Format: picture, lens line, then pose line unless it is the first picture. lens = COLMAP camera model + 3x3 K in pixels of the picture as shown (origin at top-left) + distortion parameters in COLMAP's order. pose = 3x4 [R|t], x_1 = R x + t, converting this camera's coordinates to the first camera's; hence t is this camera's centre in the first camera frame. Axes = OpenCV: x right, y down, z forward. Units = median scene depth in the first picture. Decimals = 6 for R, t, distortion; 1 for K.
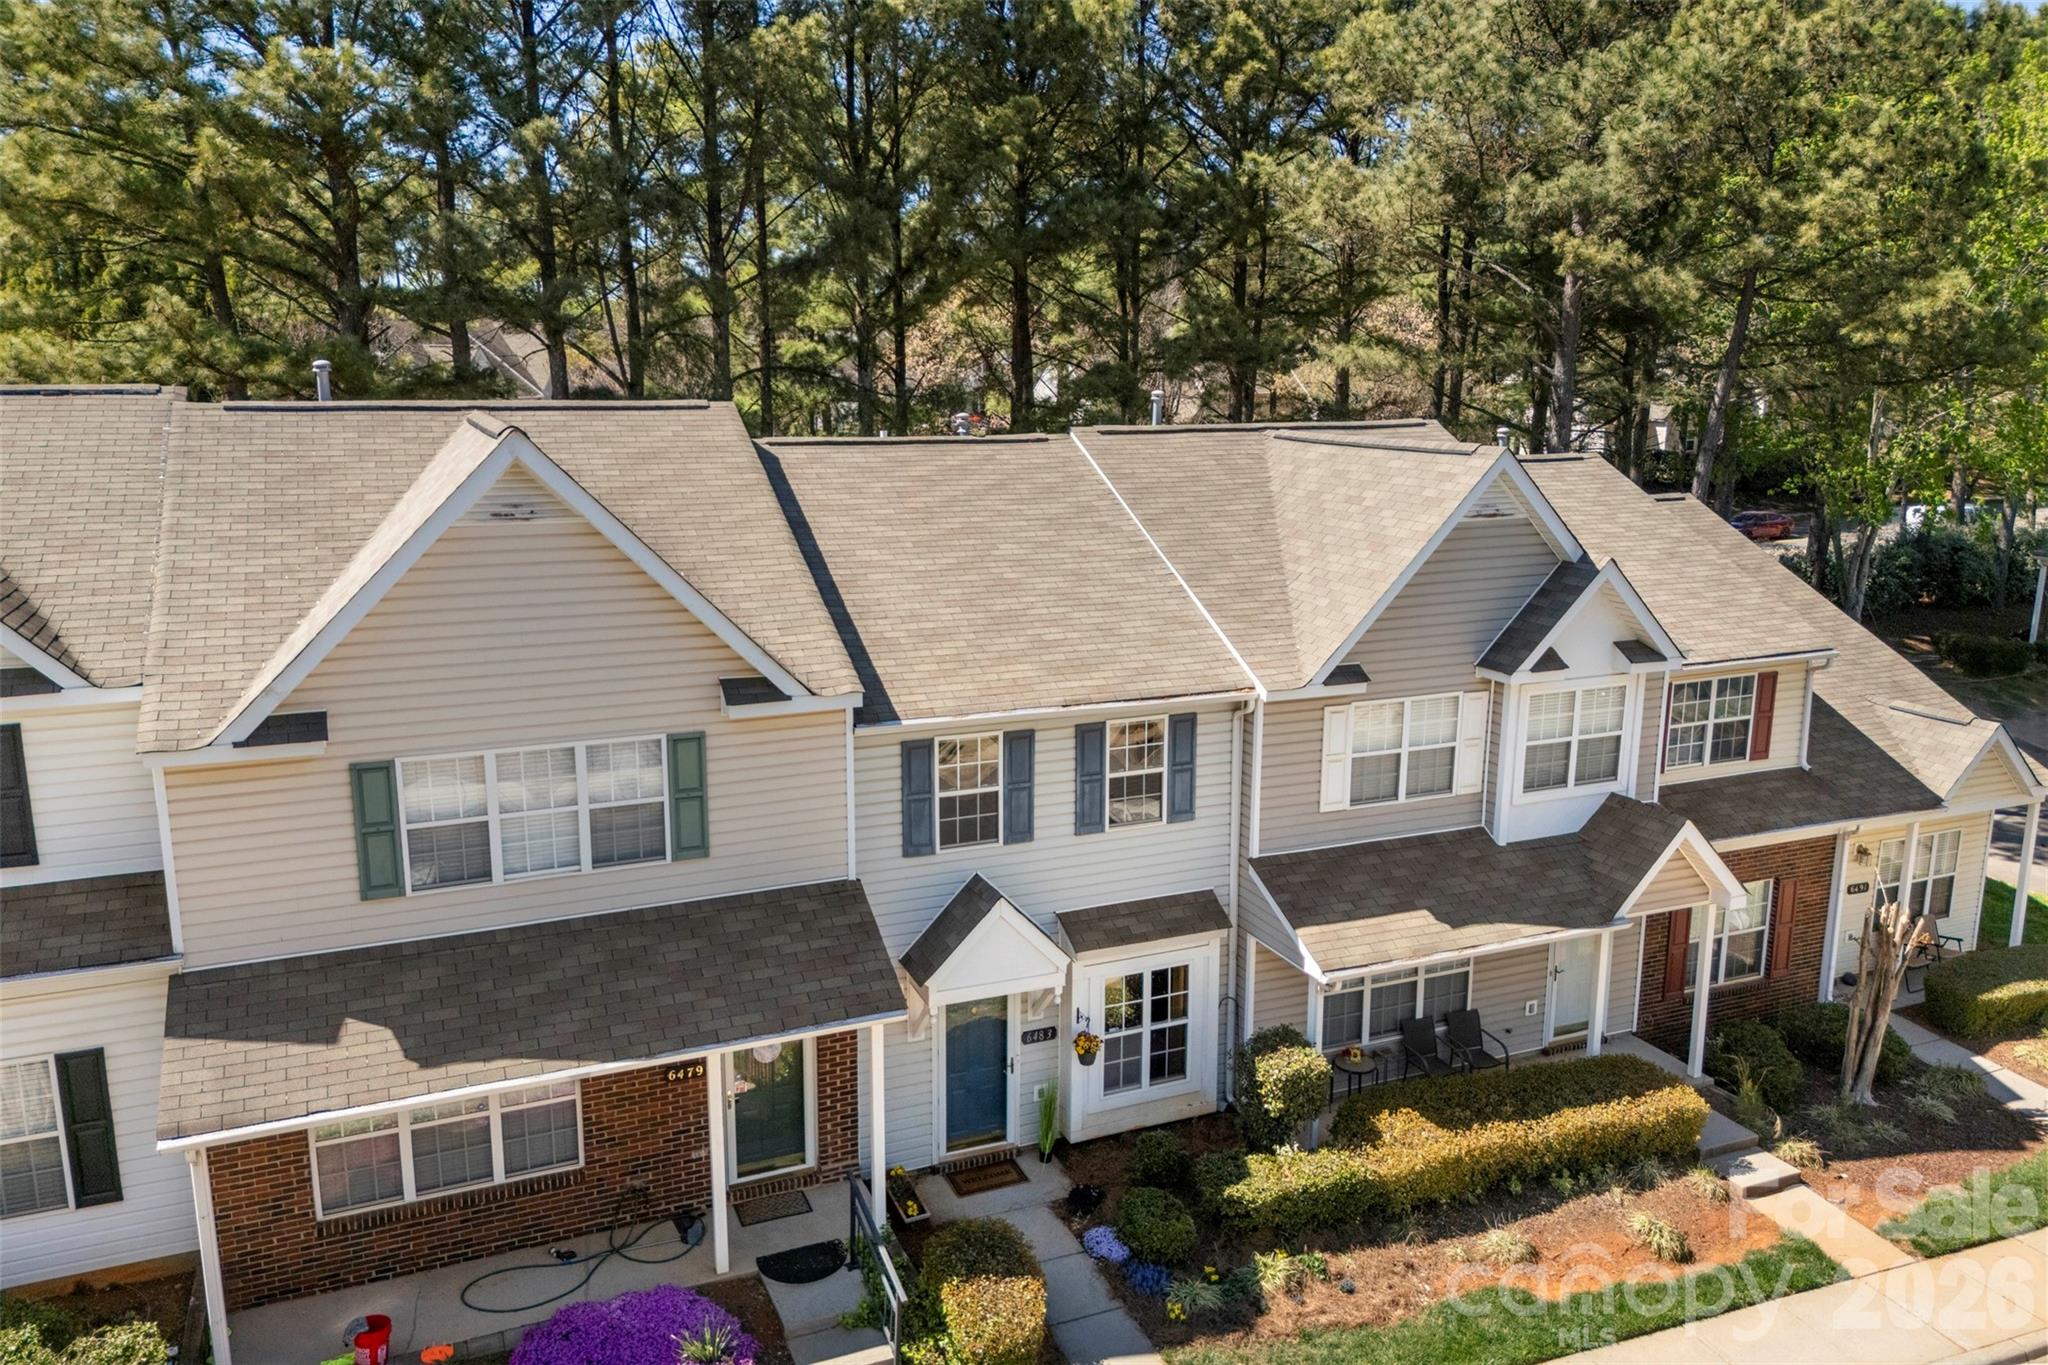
lens RADIAL K [[1508.3, 0, 1022.5], [0, 1508.3, 685.2], [0, 0, 1]] dist [0.052890, -0.025682]
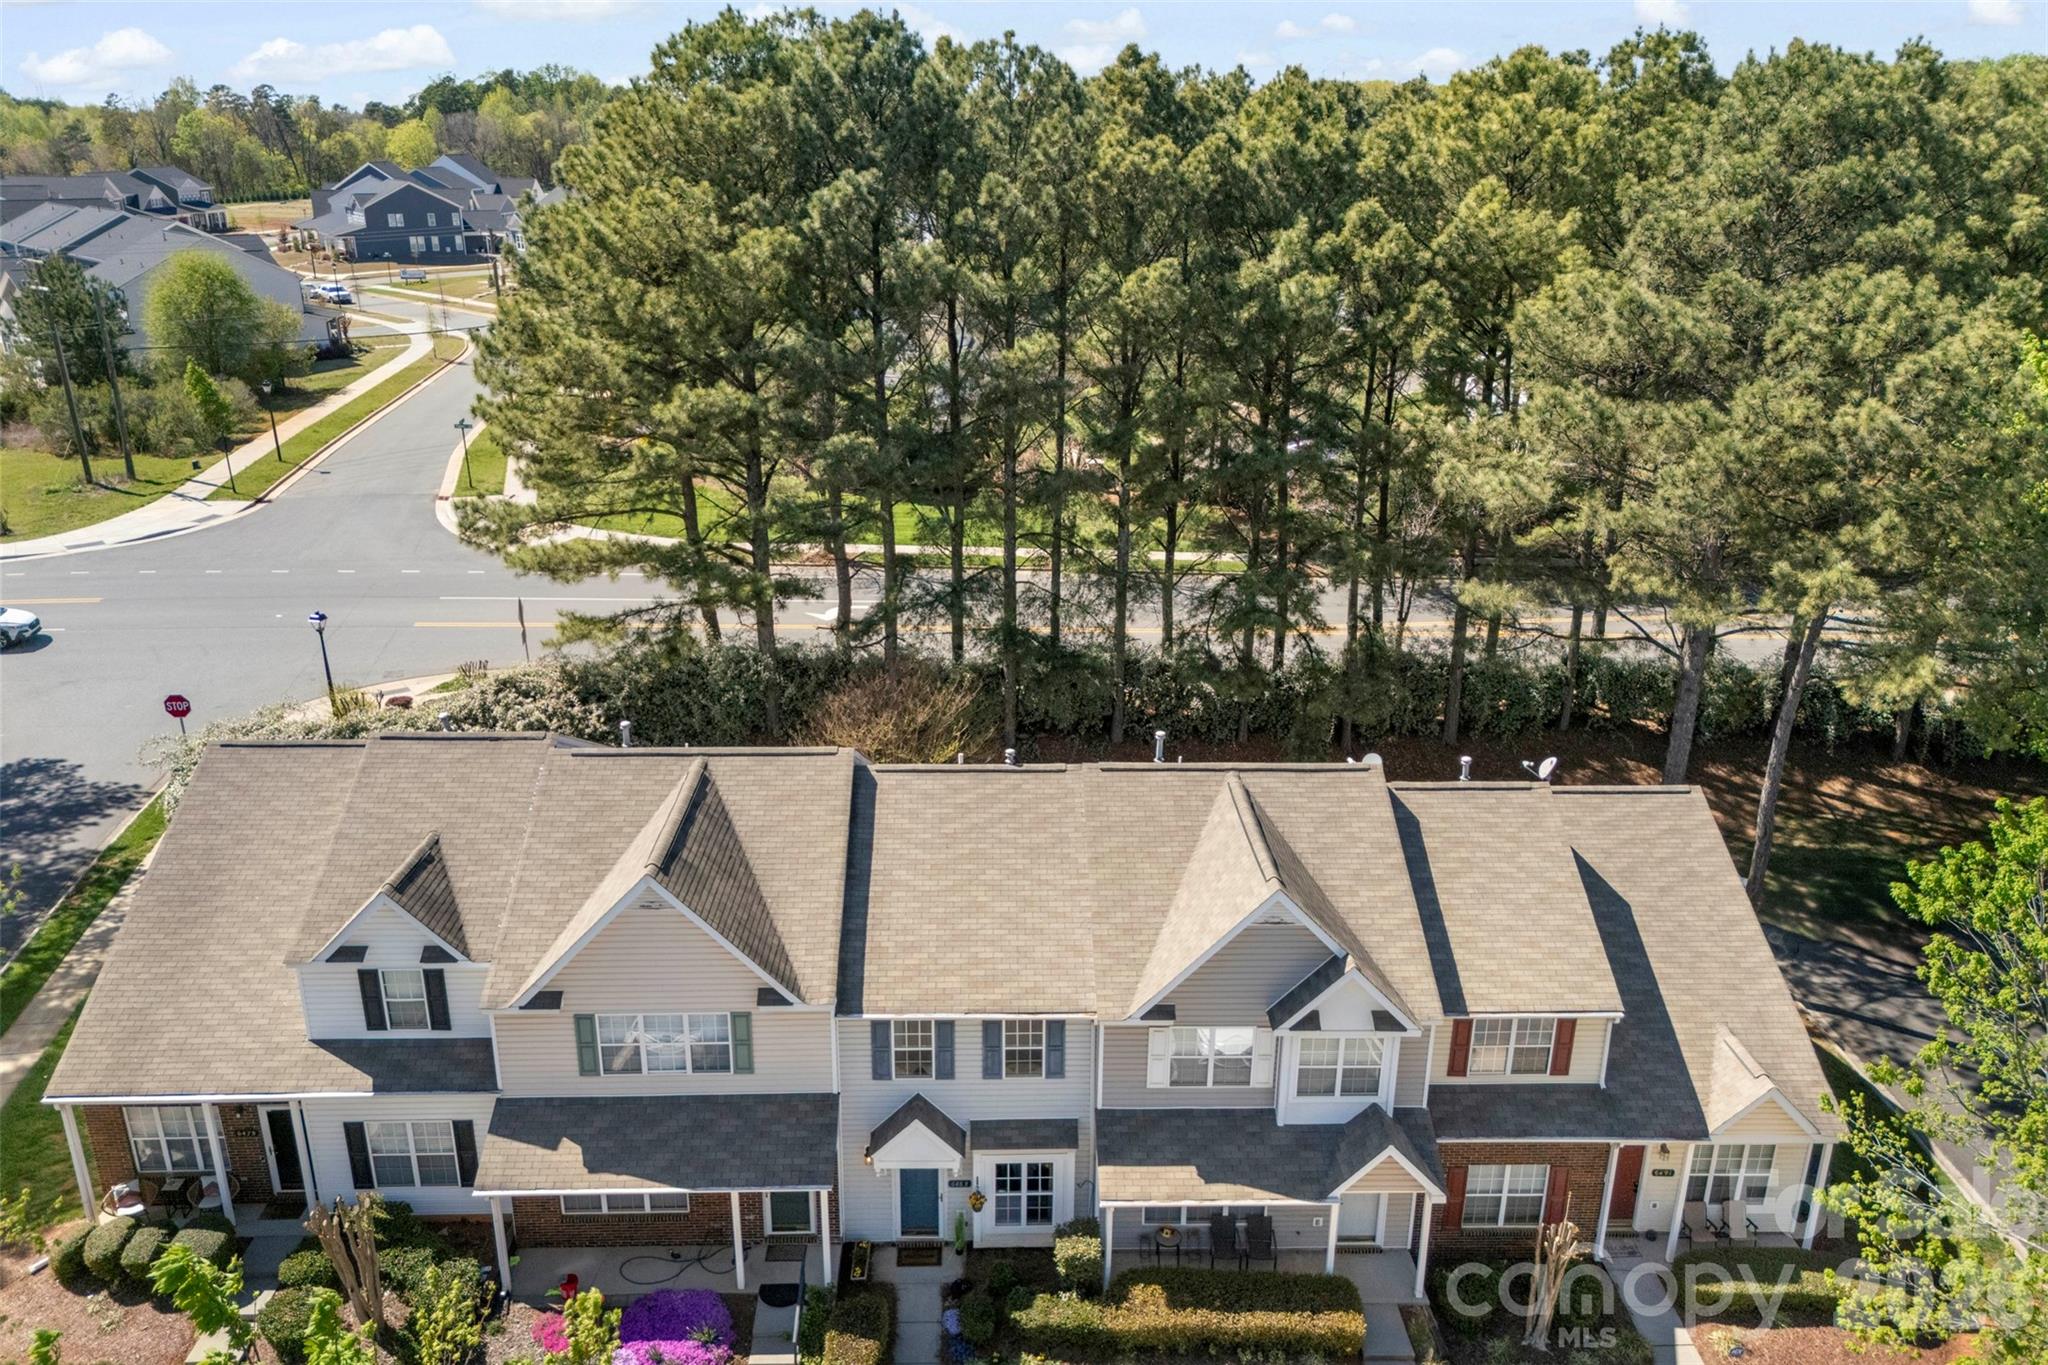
lens RADIAL K [[1508.3, 0, 1026.9], [0, 1508.3, 686.0], [0, 0, 1]] dist [0.052890, -0.025682]
pose [[0.929415, 0.131699, -0.344736, 0.599413], [-0.082591, 0.984689, 0.153512, -0.586960], [0.359676, -0.114205, 0.926062, -0.474218]]
